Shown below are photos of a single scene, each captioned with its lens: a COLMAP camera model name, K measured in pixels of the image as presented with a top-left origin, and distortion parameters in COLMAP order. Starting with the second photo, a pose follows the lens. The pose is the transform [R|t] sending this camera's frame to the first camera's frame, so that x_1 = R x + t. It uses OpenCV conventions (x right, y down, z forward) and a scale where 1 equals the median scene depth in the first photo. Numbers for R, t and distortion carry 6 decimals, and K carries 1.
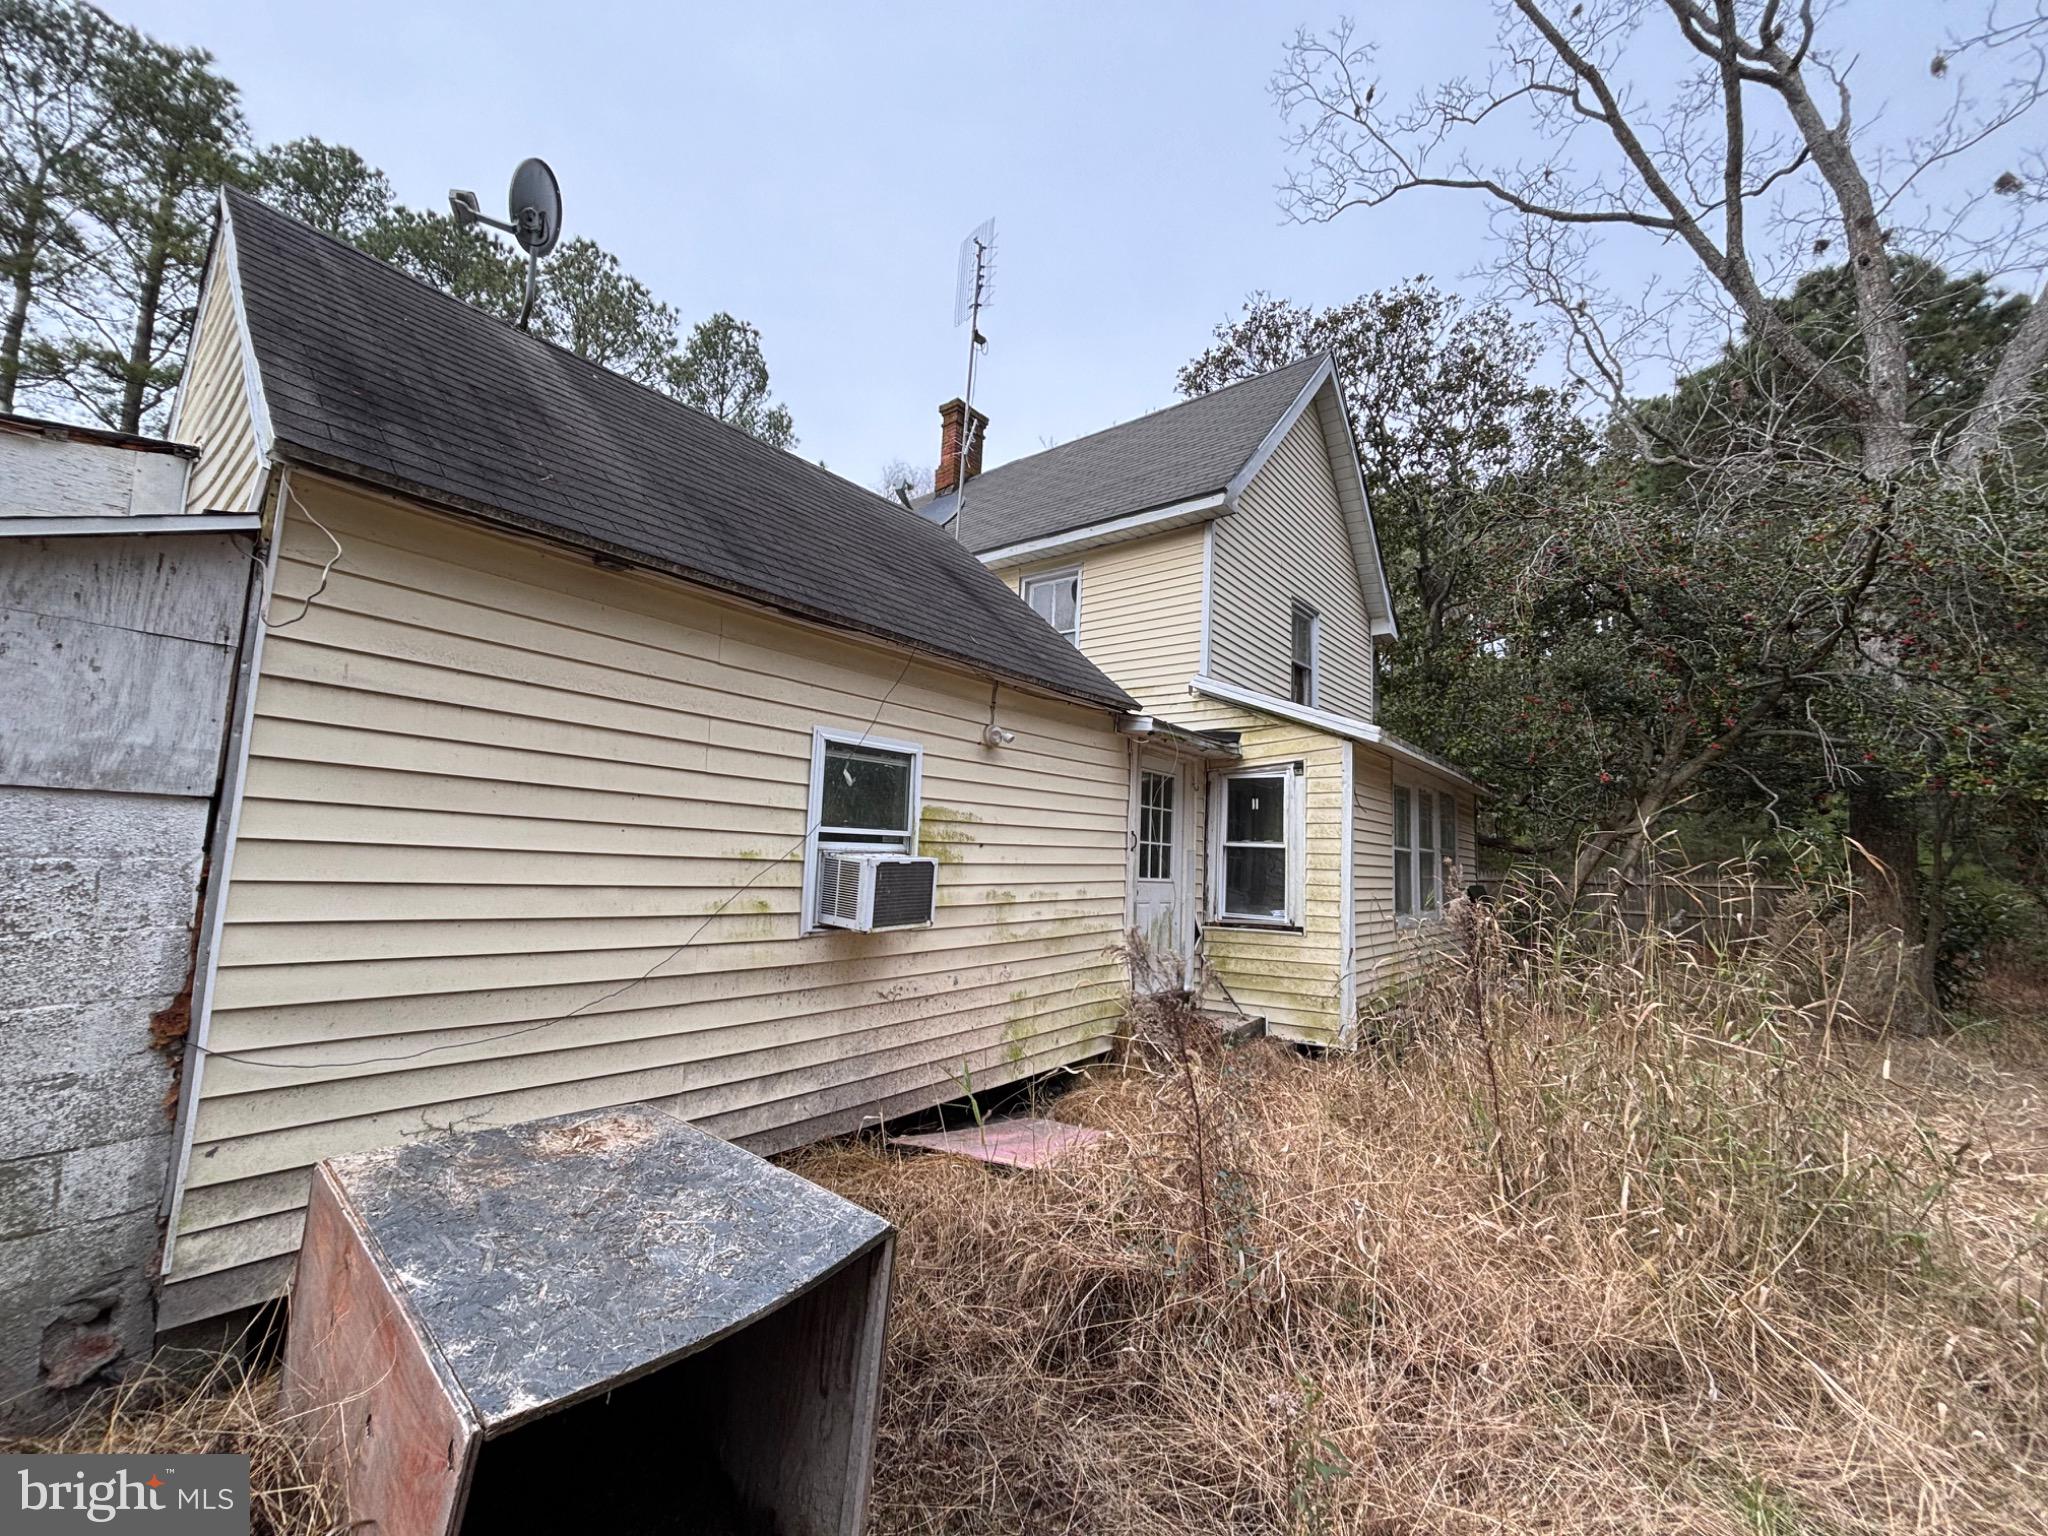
lens RADIAL K [[818.8, 0, 1024.0], [0, 818.8, 768.0], [0, 0, 1]] dist [-0.001317, -0.000537]
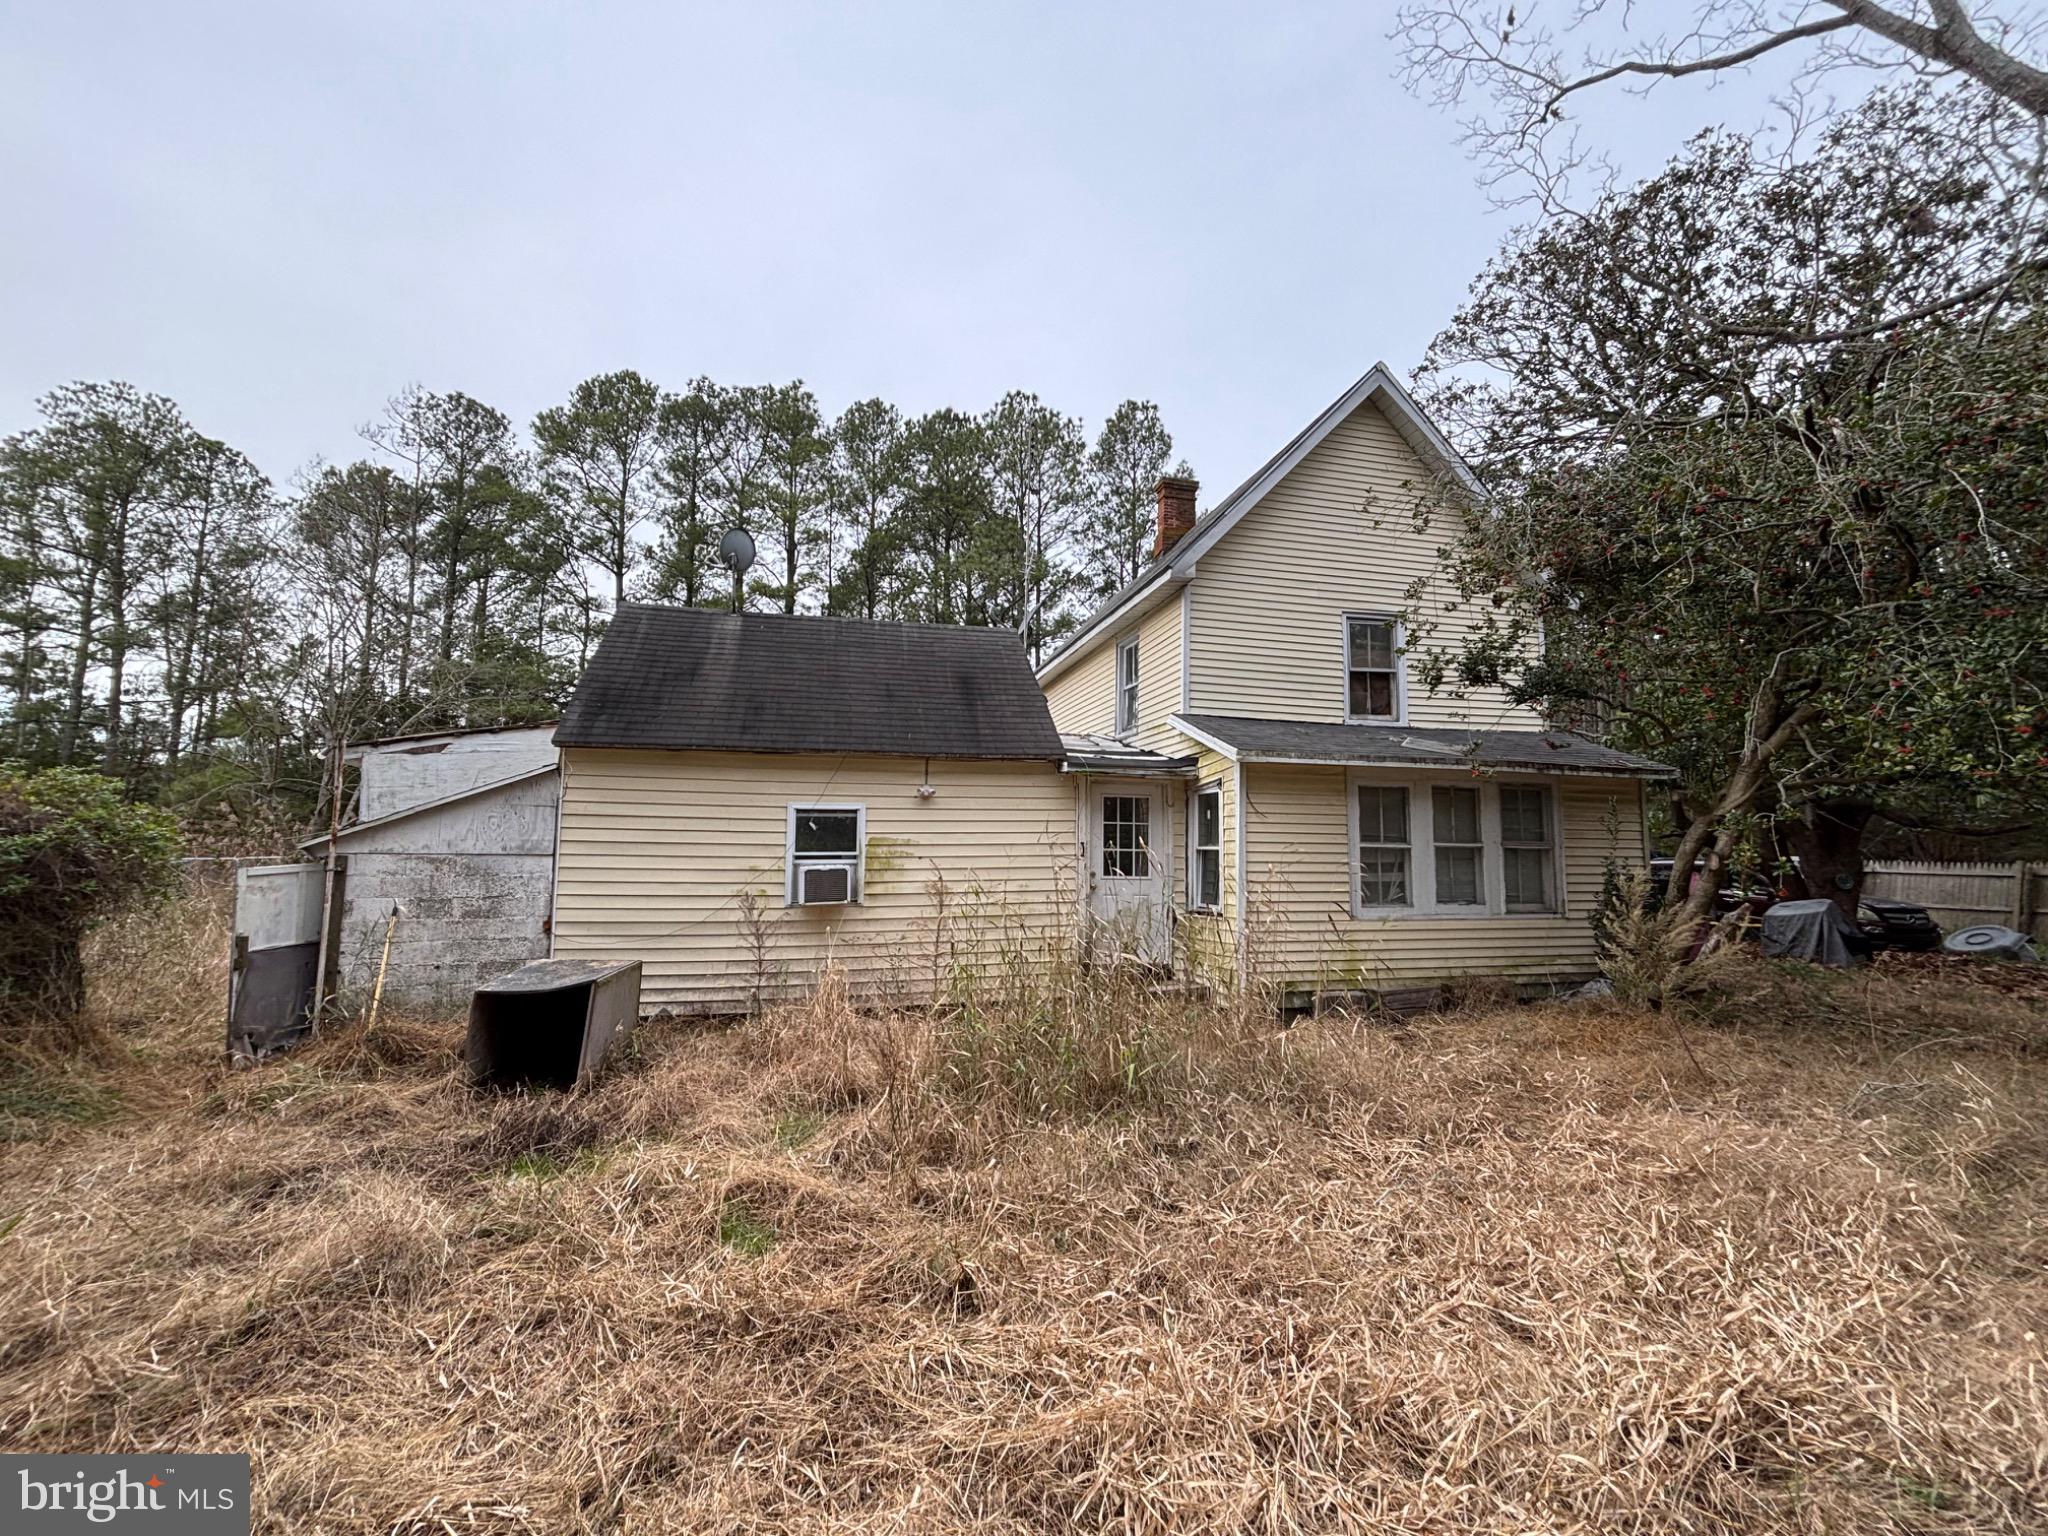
lens RADIAL K [[818.8, 0, 1024.0], [0, 818.8, 768.0], [0, 0, 1]] dist [-0.001317, -0.000537]
pose [[0.791576, -0.098181, -0.603132, 1.250324], [0.091467, 0.994926, -0.041914, 0.001485], [0.604187, -0.021988, 0.796539, -0.216835]]
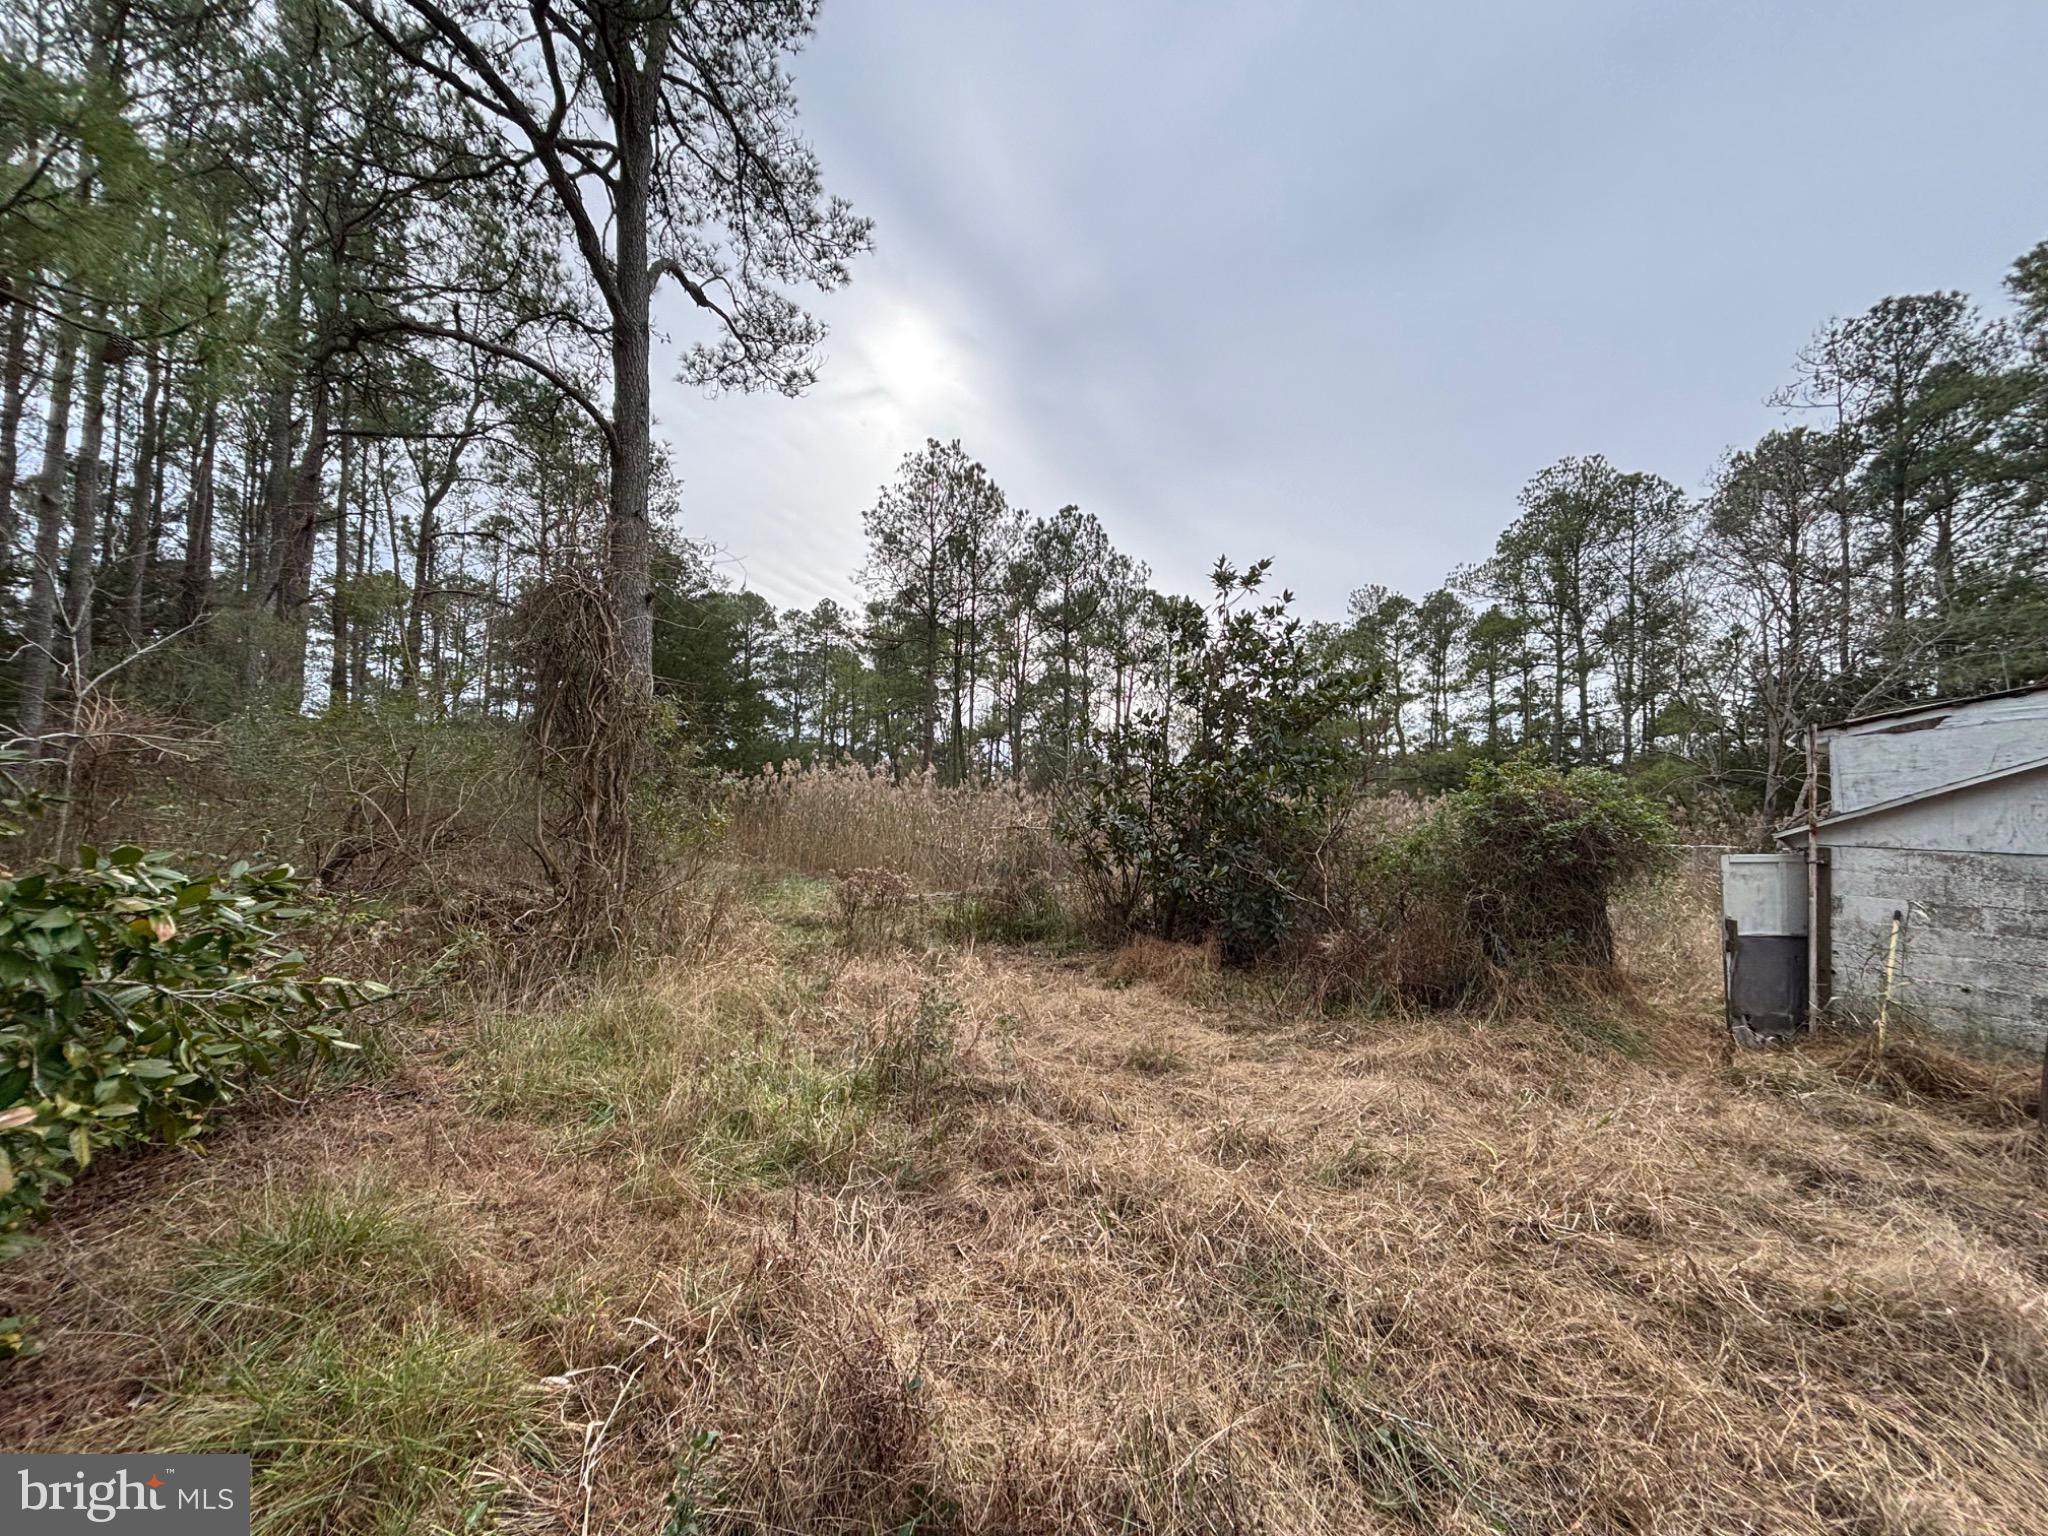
lens RADIAL K [[818.8, 0, 1024.0], [0, 818.8, 768.0], [0, 0, 1]] dist [-0.001317, -0.000537]
pose [[-0.500376, -0.103986, -0.859541, 1.248029], [0.028709, 0.990223, -0.136508, 0.000705], [0.865332, -0.092982, -0.492498, -0.272213]]
